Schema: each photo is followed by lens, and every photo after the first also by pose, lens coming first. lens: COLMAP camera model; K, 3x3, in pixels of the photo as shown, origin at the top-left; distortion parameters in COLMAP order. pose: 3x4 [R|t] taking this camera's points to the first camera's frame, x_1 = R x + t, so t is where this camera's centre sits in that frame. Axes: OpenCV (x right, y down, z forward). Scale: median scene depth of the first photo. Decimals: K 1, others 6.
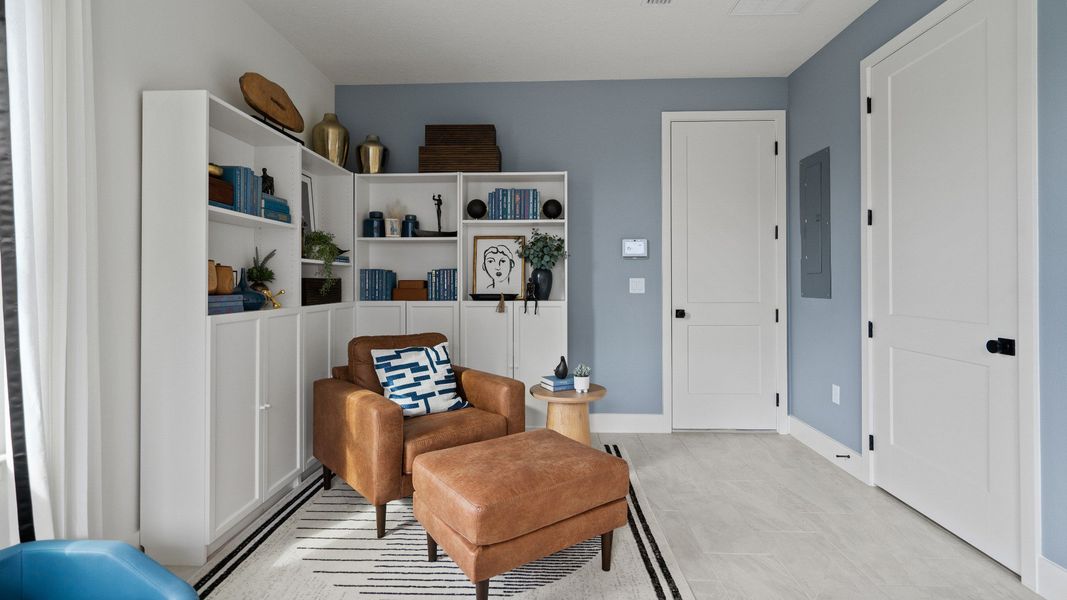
lens RADIAL K [[492.2, 0, 529.8], [0, 492.2, 275.5], [0, 0, 1]] dist [-0.000688, 0.000530]
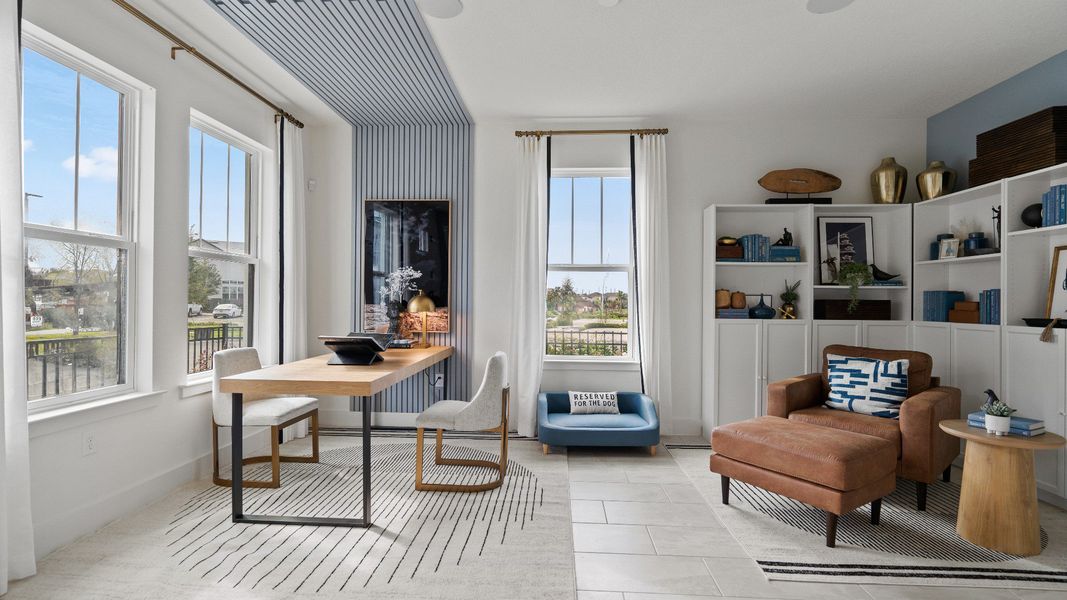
lens RADIAL K [[483.9, 0, 533.5], [0, 483.9, 300.0], [0, 0, 1]] dist [-0.001162, 0.000451]
pose [[-0.013775, -0.002766, -0.999901, 0.734225], [0.002959, 0.999992, -0.002807, 0.006629], [0.999901, -0.002998, -0.013767, 0.175176]]
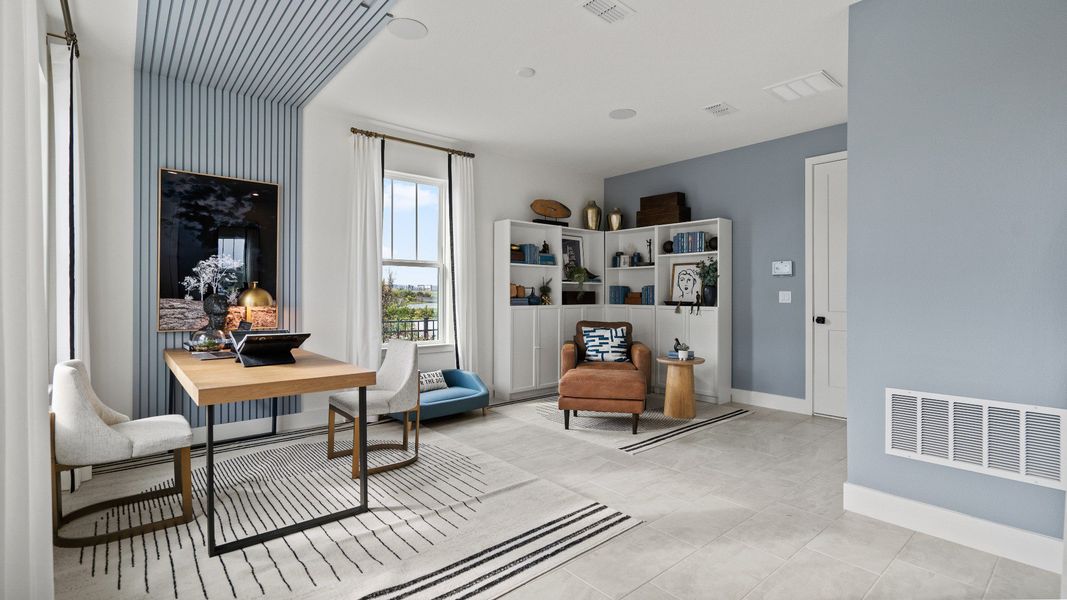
lens RADIAL K [[487.2, 0, 532.6], [0, 487.2, 287.7], [0, 0, 1]] dist [-0.001944, 0.000281]
pose [[0.681383, -0.004880, -0.731911, 0.750324], [0.004209, 0.999987, -0.002748, -0.003304], [0.731915, -0.001208, 0.681395, -0.380747]]
